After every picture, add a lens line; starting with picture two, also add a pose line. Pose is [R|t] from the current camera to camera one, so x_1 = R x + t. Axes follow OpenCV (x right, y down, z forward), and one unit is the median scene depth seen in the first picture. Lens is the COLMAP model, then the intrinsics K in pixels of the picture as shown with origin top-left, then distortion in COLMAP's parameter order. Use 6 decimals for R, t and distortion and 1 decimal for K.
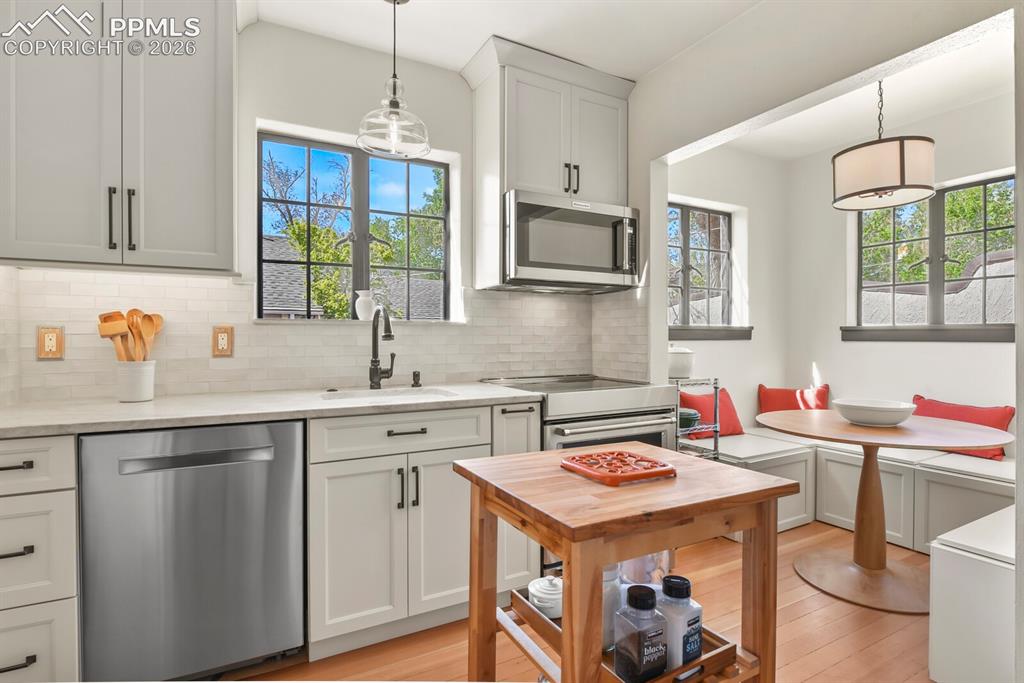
lens RADIAL K [[498.3, 0, 512.0], [0, 498.3, 341.5], [0, 0, 1]] dist [-0.053551, -0.000451]
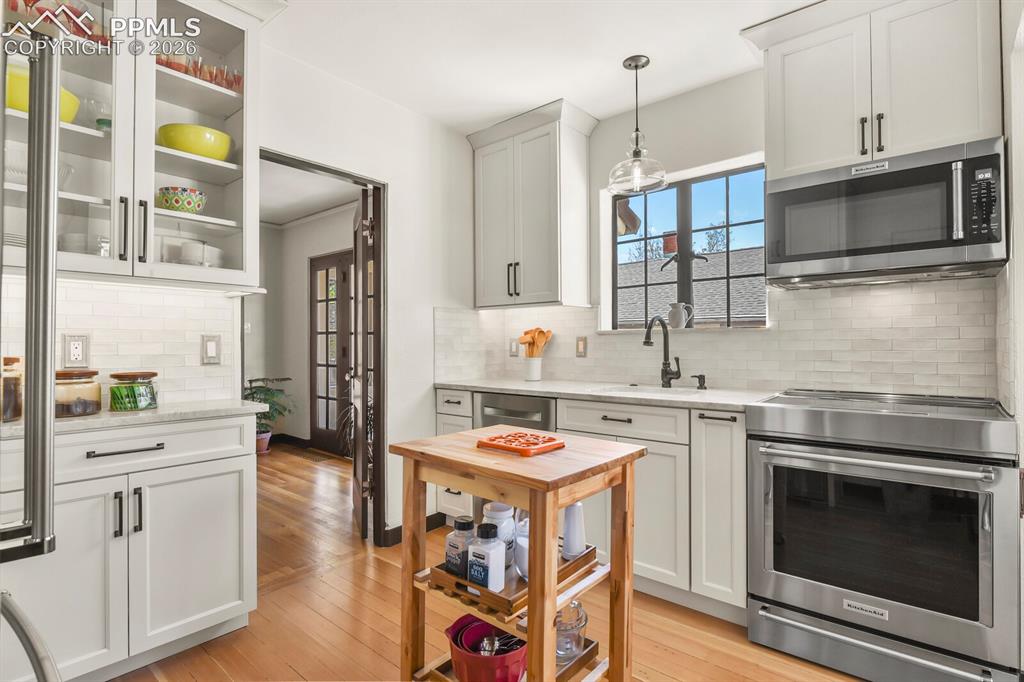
lens RADIAL K [[498.3, 0, 512.0], [0, 498.3, 341.0], [0, 0, 1]] dist [-0.053551, -0.000451]
pose [[0.340453, -0.006967, -0.940236, 0.766819], [-0.001796, 0.999966, -0.008060, -0.004546], [0.940260, 0.004433, 0.340429, 0.276414]]
